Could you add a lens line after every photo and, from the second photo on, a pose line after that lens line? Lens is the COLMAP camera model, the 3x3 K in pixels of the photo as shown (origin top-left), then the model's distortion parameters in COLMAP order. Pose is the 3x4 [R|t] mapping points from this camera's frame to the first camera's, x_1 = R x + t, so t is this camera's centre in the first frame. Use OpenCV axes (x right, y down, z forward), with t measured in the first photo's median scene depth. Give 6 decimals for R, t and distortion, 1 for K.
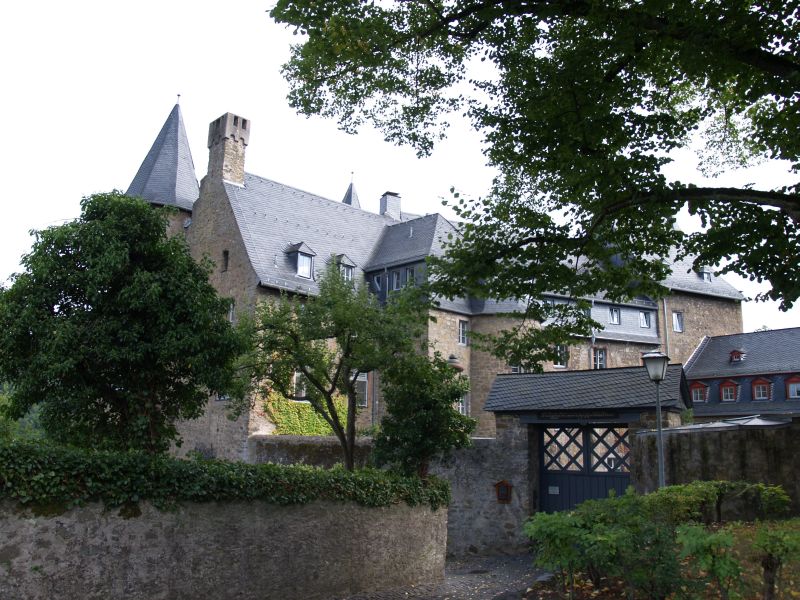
lens RADIAL K [[658.7, 0, 400.0], [0, 658.7, 300.0], [0, 0, 1]] dist [-0.118999, 0.080775]
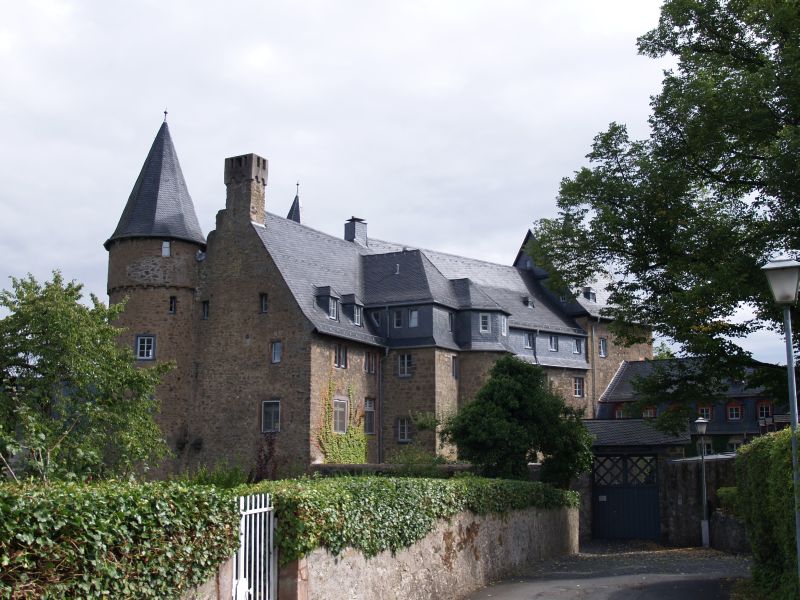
lens RADIAL K [[904.6, 0, 400.0], [0, 904.6, 300.0], [0, 0, 1]] dist [-0.104056, 0.012283]
pose [[0.955245, 0.029109, 0.294380, -0.462307], [-0.042933, 0.998252, 0.040607, -0.126973], [-0.292684, -0.051428, 0.954825, -0.453690]]
